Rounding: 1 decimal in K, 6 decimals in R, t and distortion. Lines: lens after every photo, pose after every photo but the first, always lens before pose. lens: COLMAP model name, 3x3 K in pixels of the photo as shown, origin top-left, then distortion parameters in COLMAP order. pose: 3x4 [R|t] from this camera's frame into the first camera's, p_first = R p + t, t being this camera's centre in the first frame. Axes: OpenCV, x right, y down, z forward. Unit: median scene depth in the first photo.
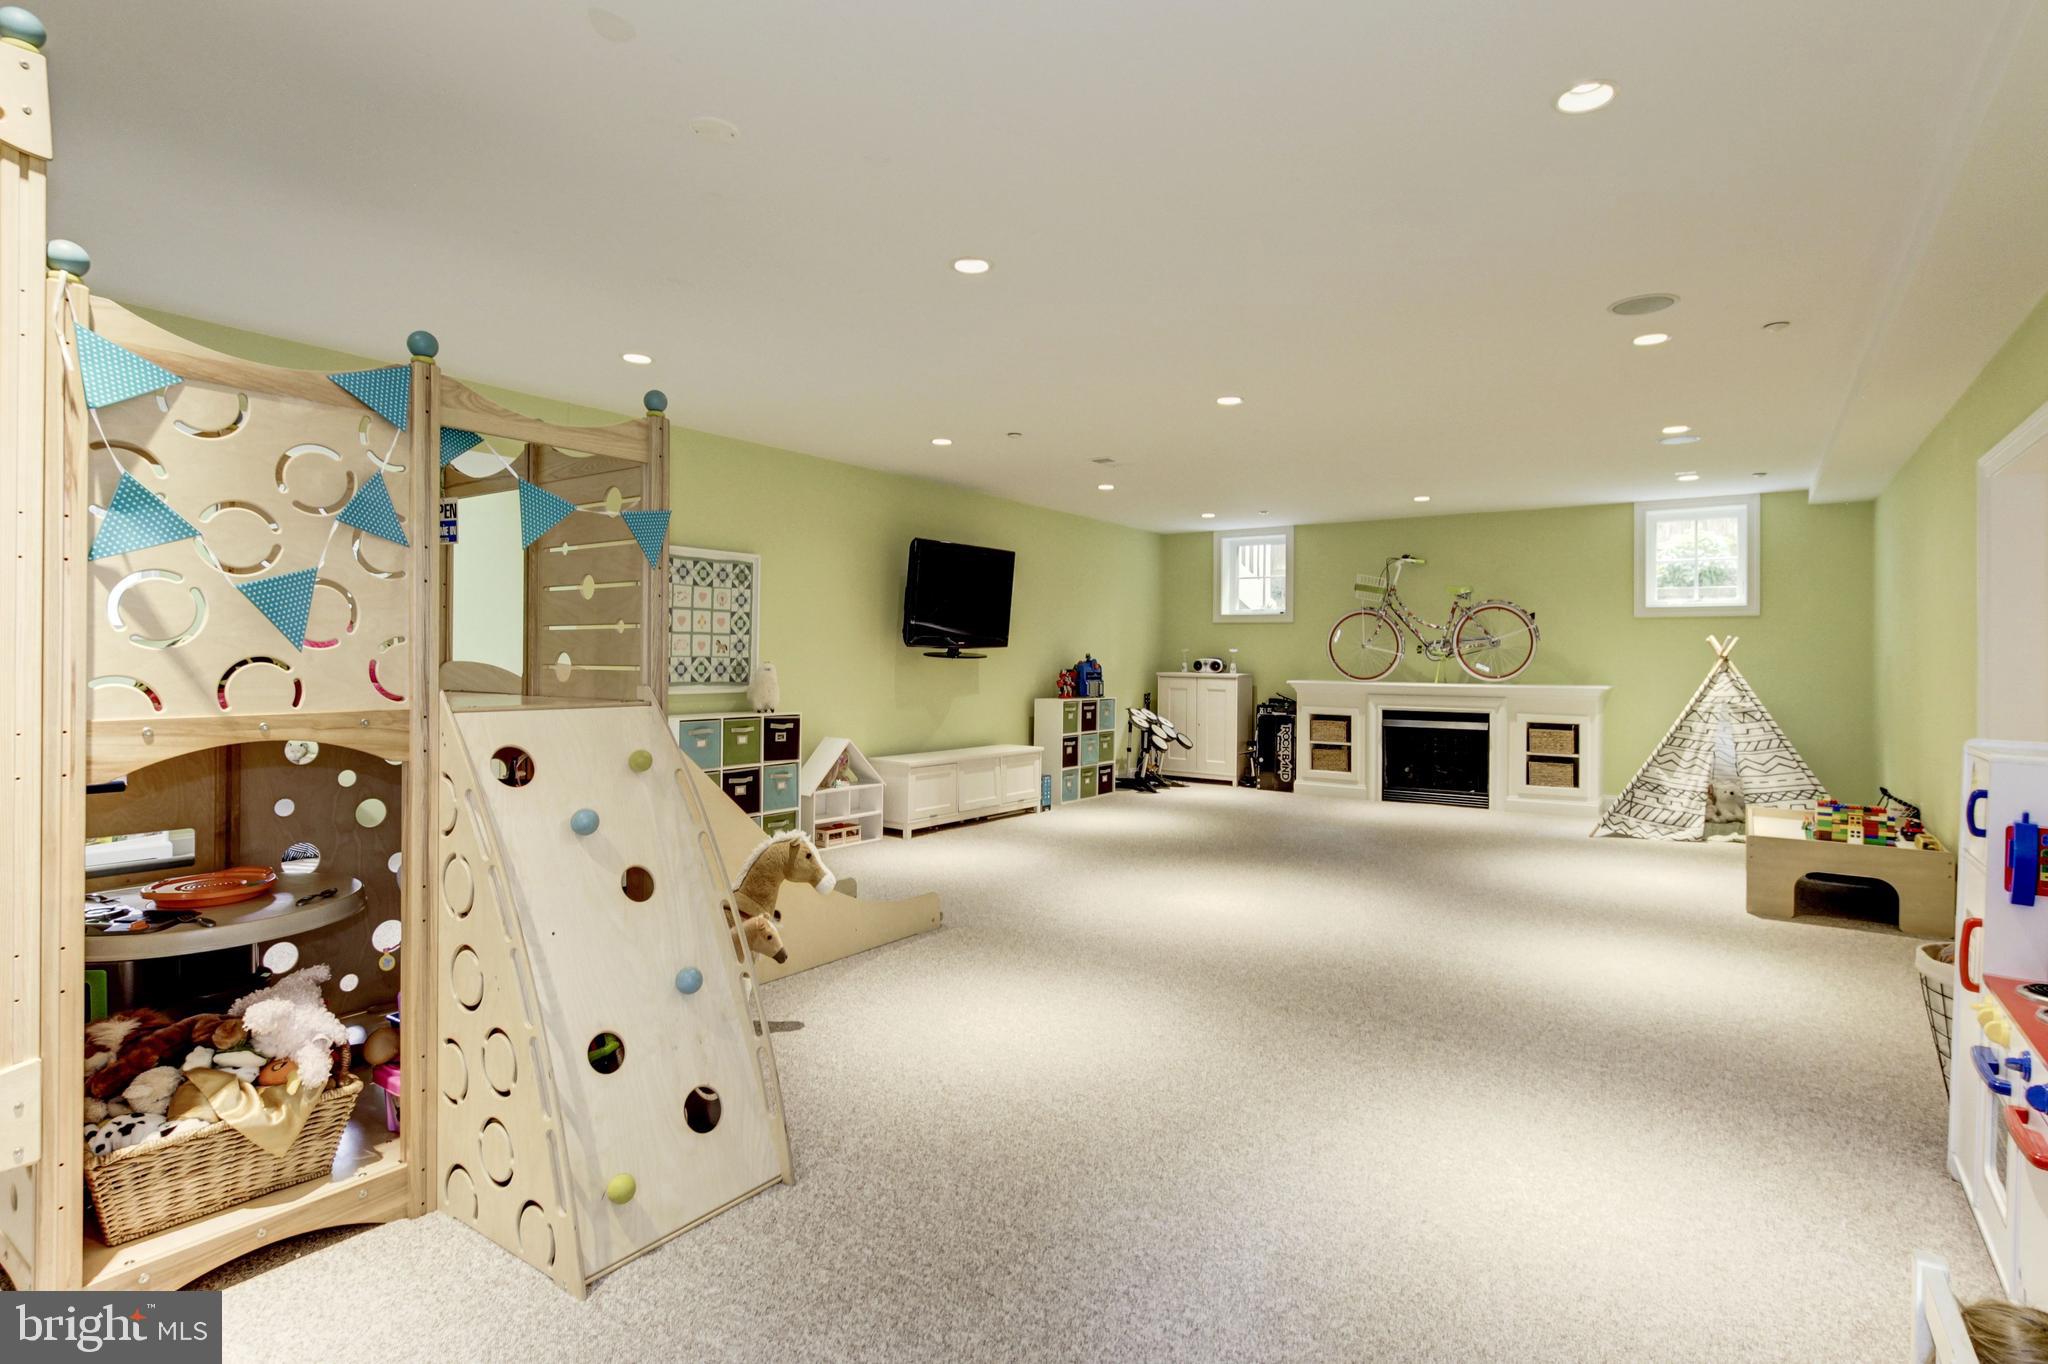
lens RADIAL K [[982.2, 0, 1072.4], [0, 982.2, 640.4], [0, 0, 1]] dist [-0.014281, -0.001089]
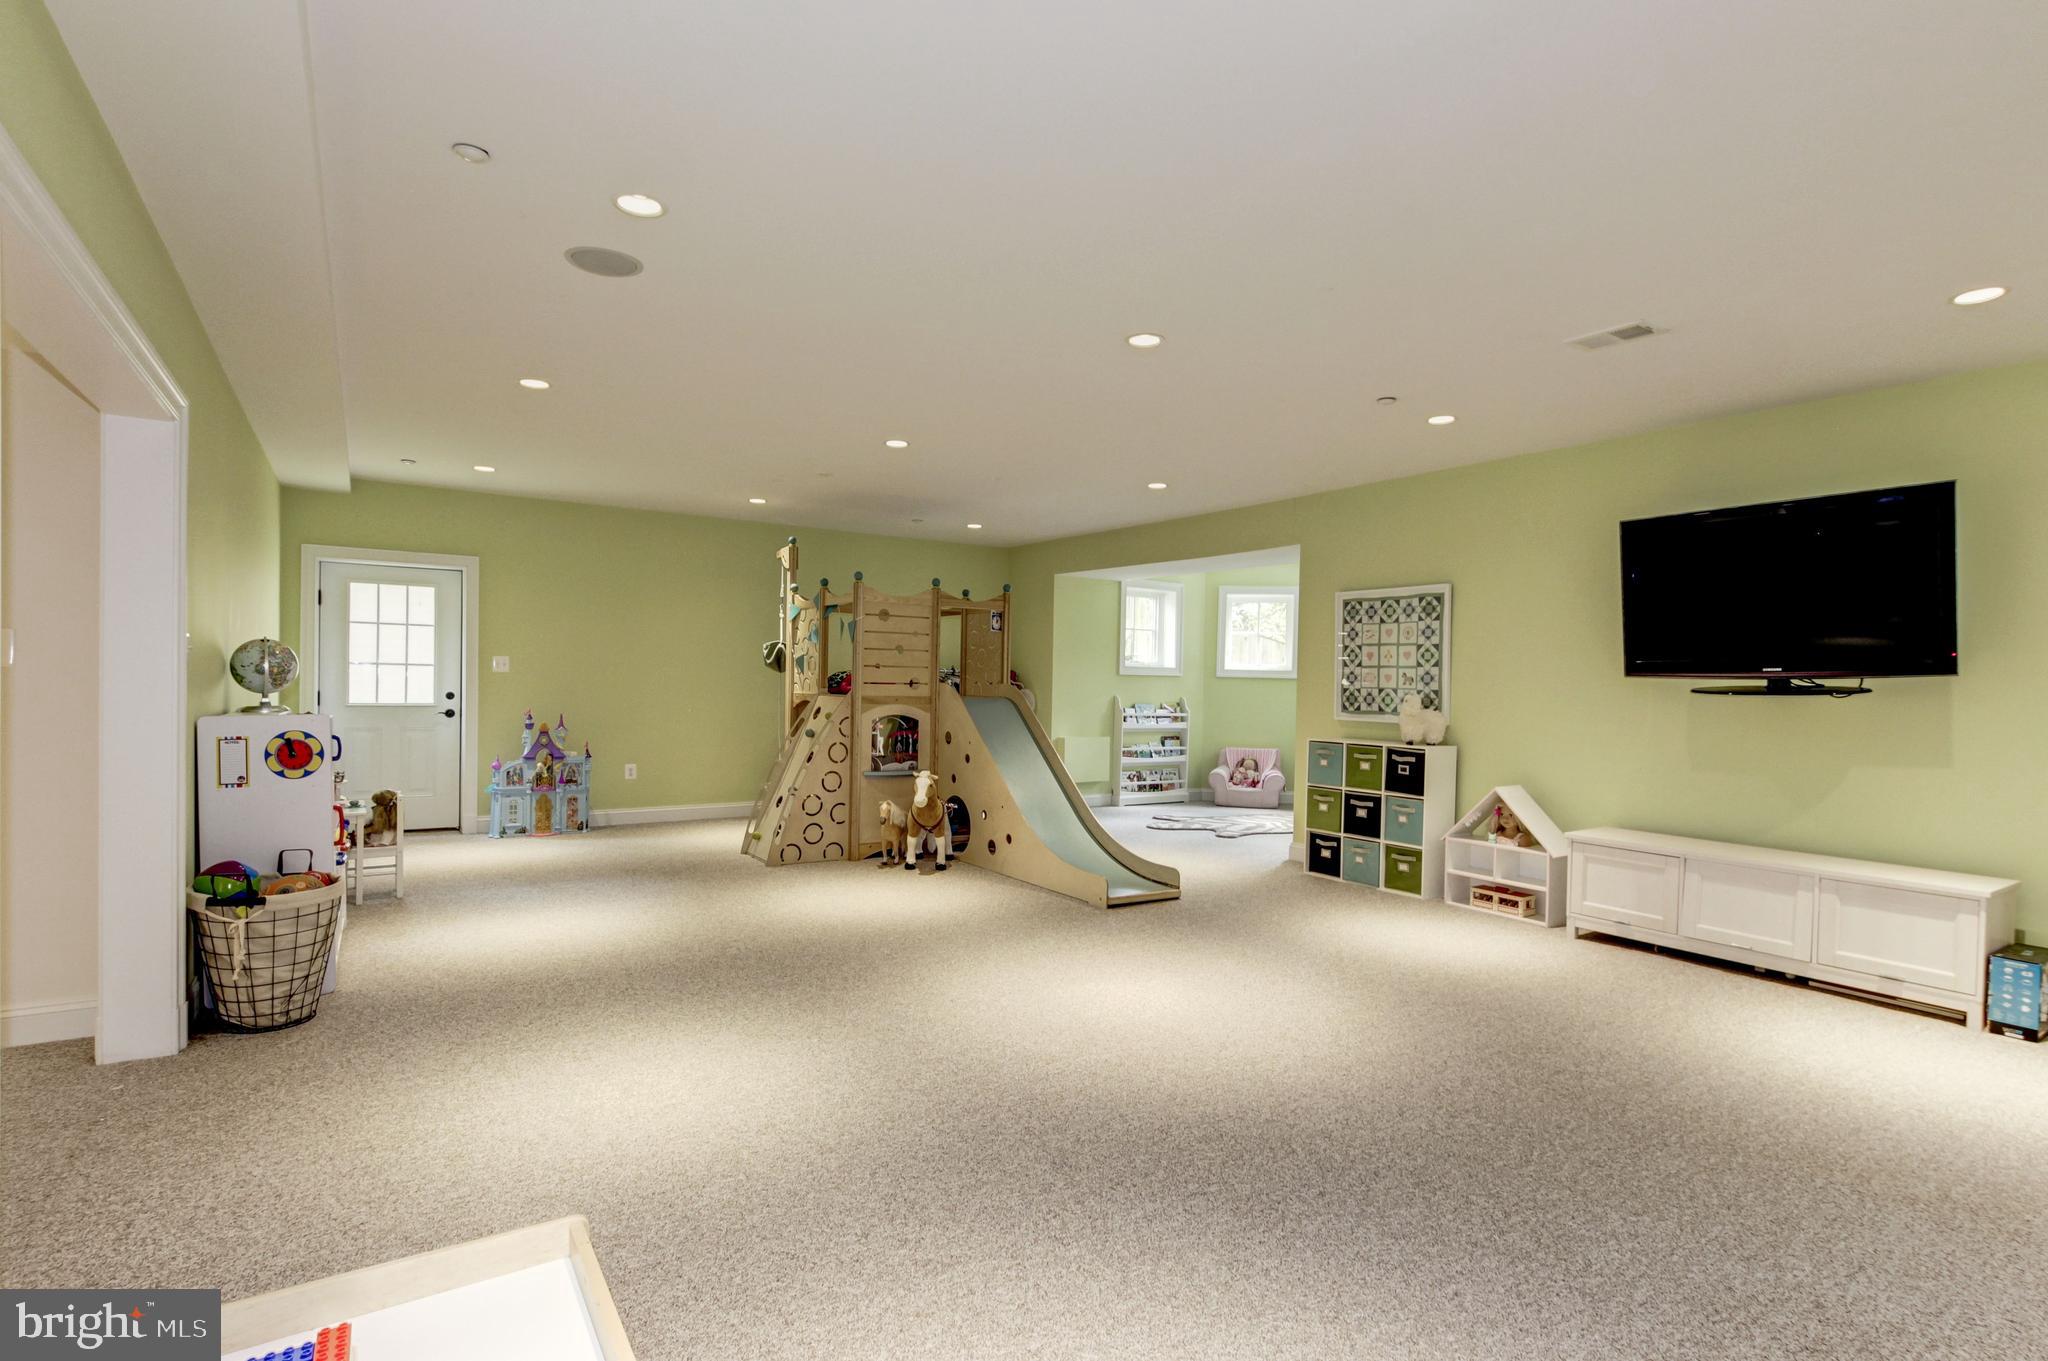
lens RADIAL K [[982.2, 0, 1028.5], [0, 982.2, 689.7], [0, 0, 1]] dist [-0.014281, -0.001089]
pose [[-0.371115, -0.005472, -0.928571, 0.761791], [-0.003306, 0.999984, -0.004571, 0.023946], [0.928581, 0.001373, -0.371127, 1.021980]]
